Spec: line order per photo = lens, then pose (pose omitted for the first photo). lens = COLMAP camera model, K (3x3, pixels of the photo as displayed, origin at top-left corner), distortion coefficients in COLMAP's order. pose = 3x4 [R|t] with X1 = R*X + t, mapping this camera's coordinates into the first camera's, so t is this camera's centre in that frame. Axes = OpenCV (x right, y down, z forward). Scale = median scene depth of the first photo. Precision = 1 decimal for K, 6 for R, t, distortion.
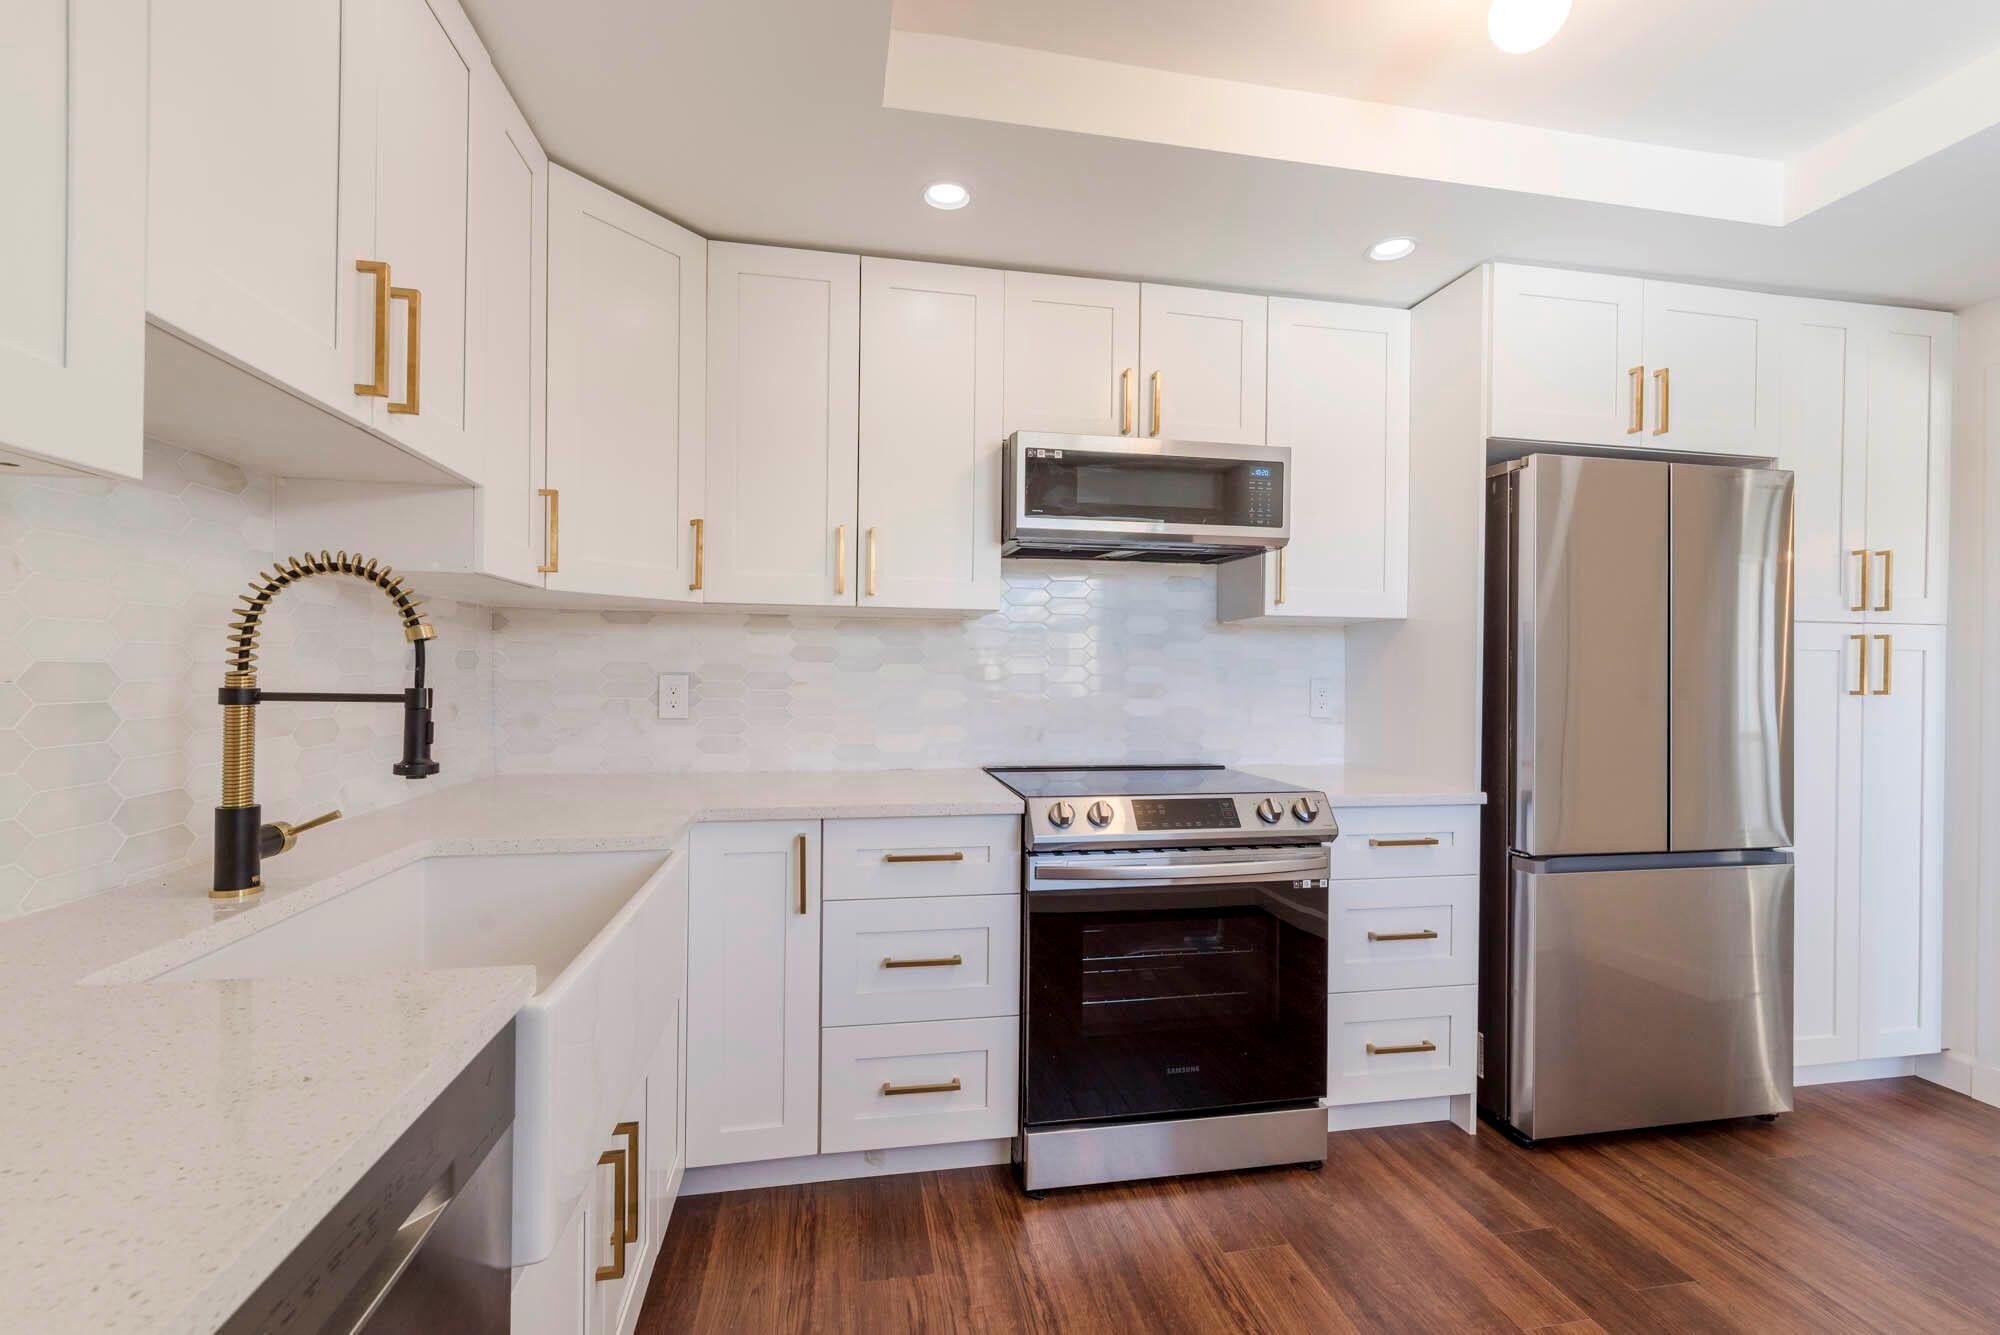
lens RADIAL K [[854.4, 0, 1002.4], [0, 854.4, 670.6], [0, 0, 1]] dist [0.000928, 0.000256]
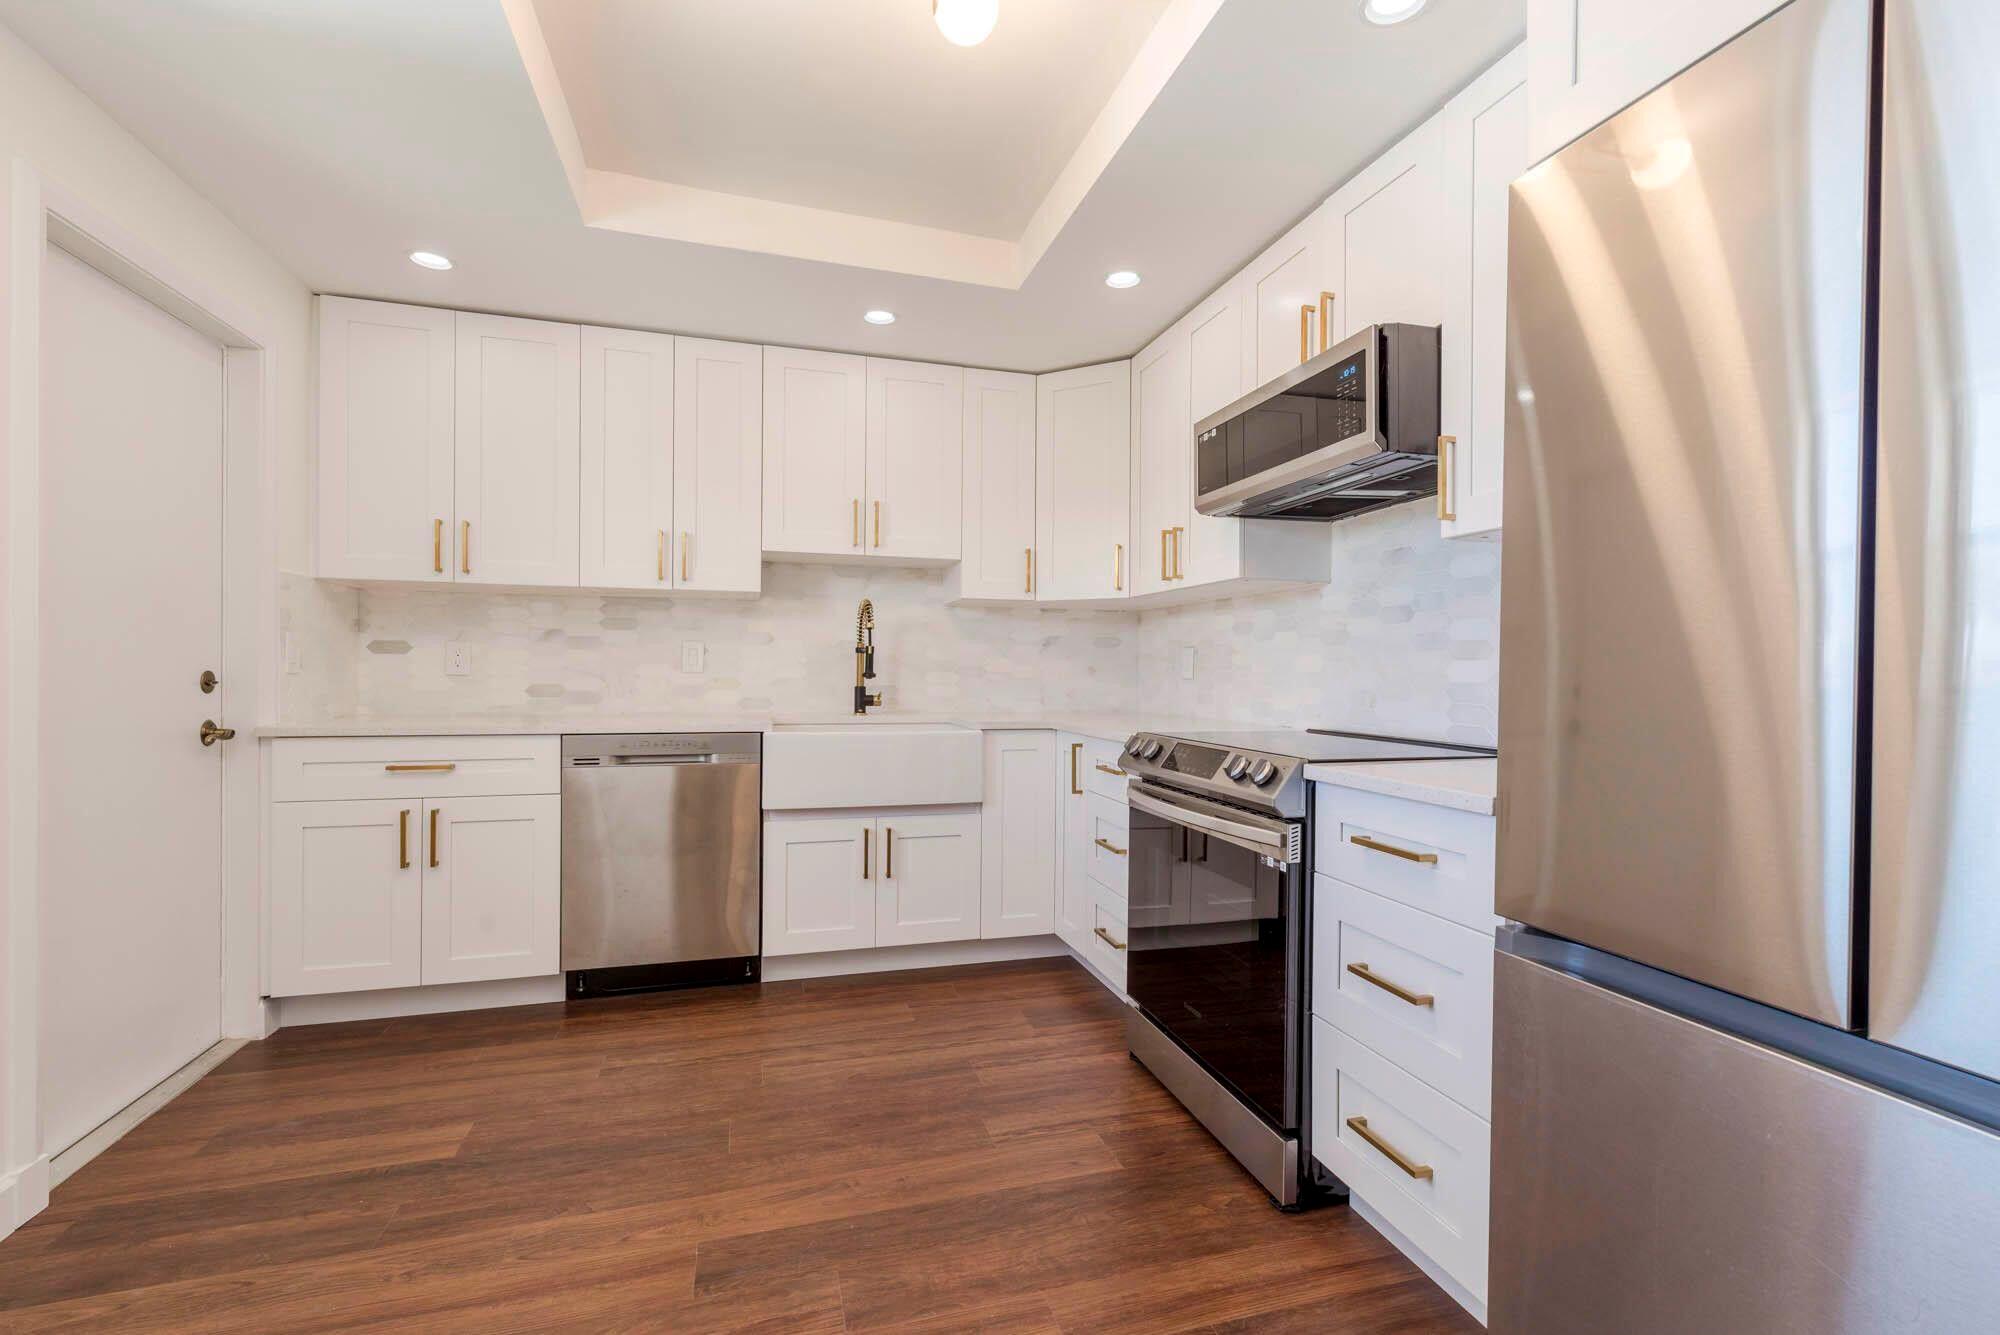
lens RADIAL K [[854.4, 0, 999.9], [0, 854.4, 669.6], [0, 0, 1]] dist [0.000928, 0.000256]
pose [[0.094459, -0.010089, -0.995478, 1.179008], [-0.003914, 0.999937, -0.010505, 0.067581], [0.995521, 0.004888, 0.094414, 0.649363]]
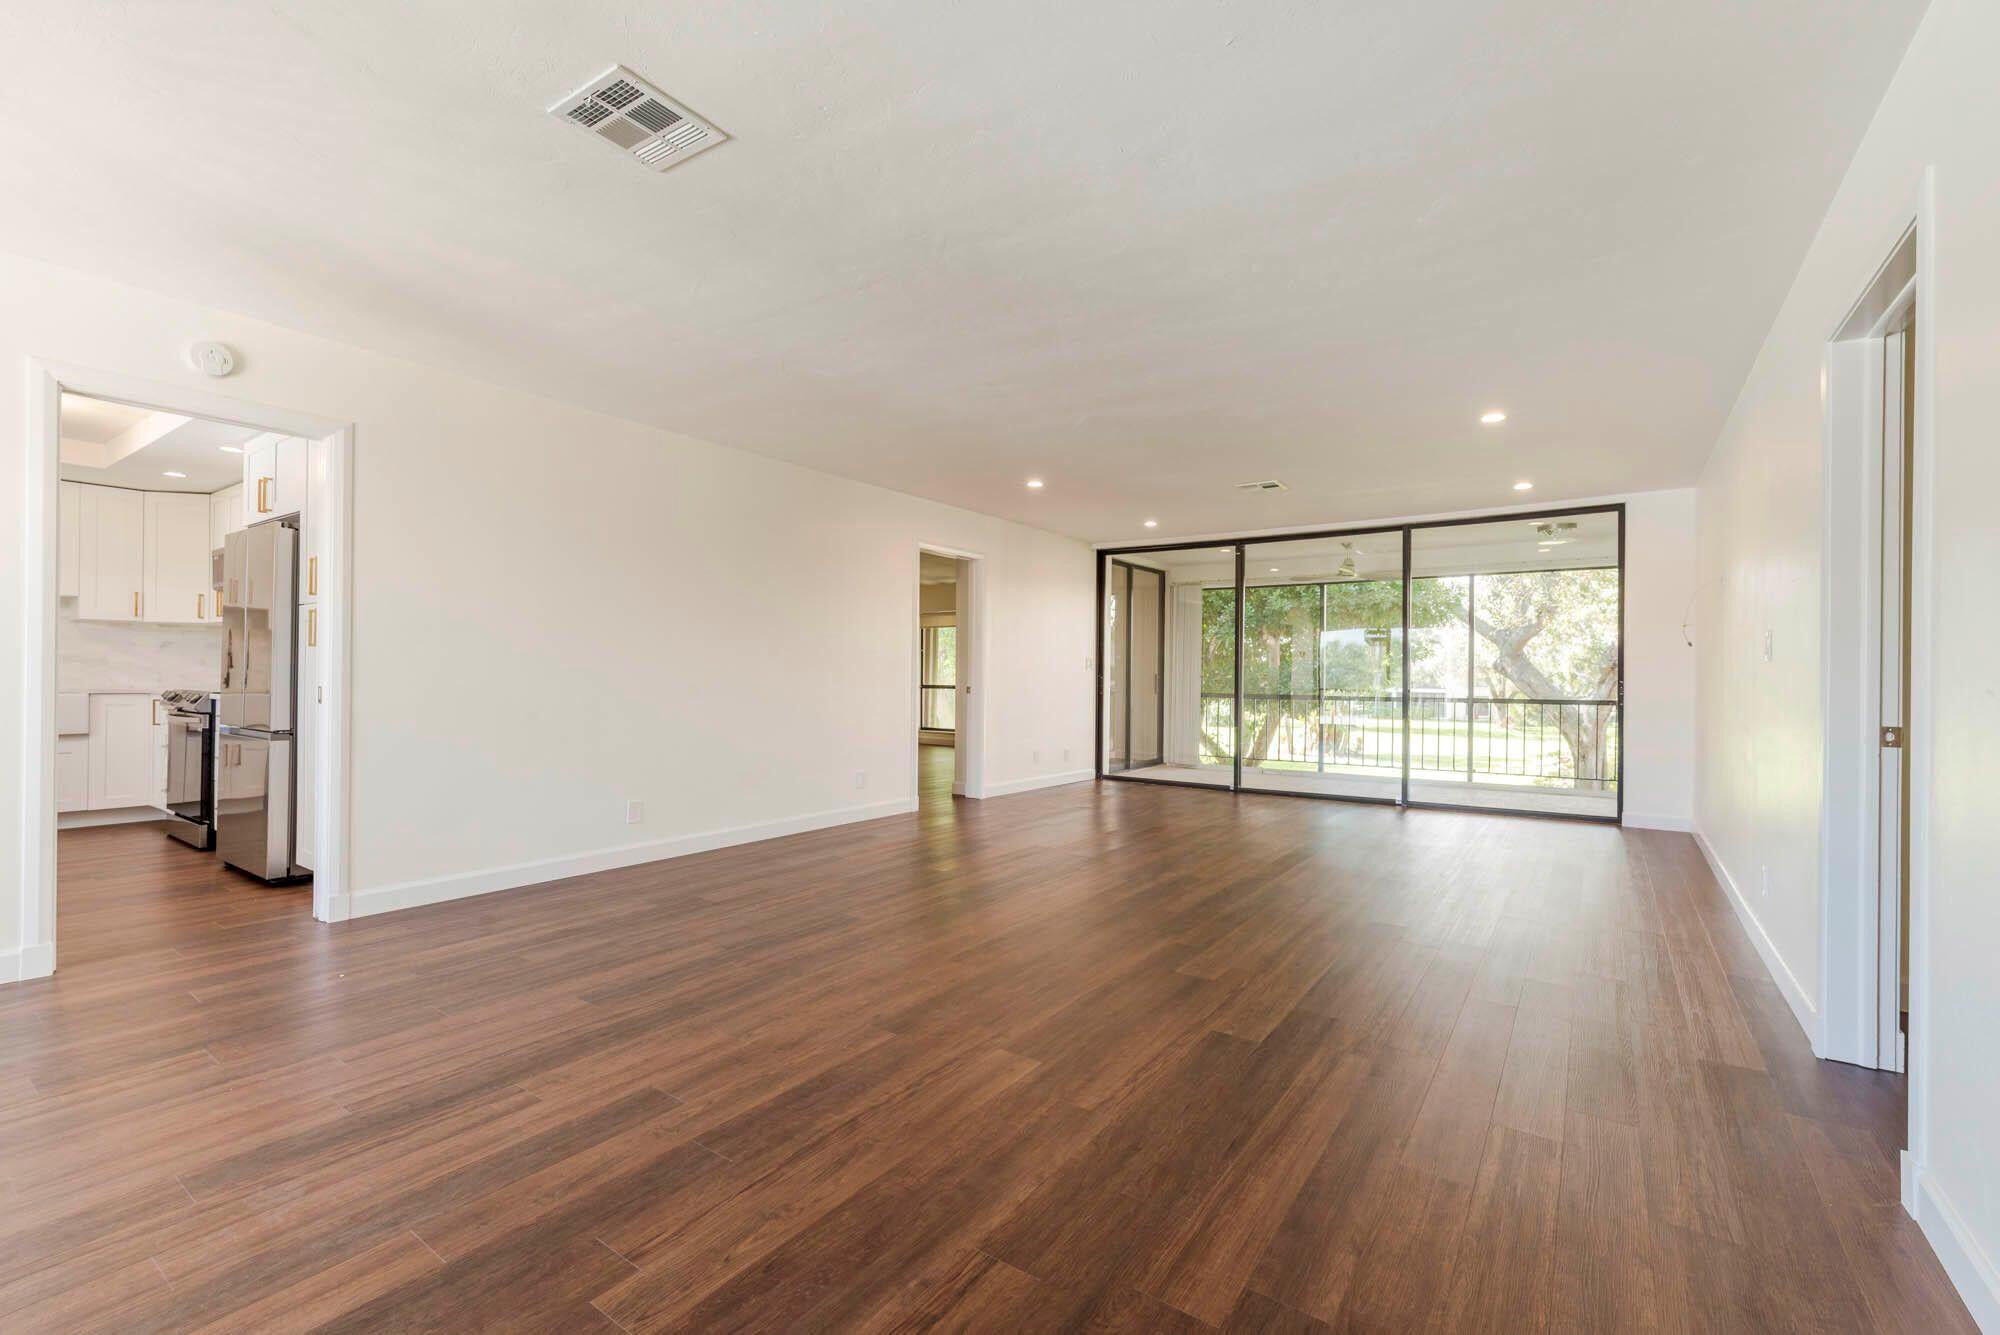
lens RADIAL K [[854.4, 0, 1005.7], [0, 854.4, 677.0], [0, 0, 1]] dist [0.000928, 0.000256]
pose [[0.699659, 0.000414, -0.714476, 3.555117], [-0.007379, 0.999951, -0.006646, 0.100931], [0.714438, 0.009922, 0.699628, 0.926257]]
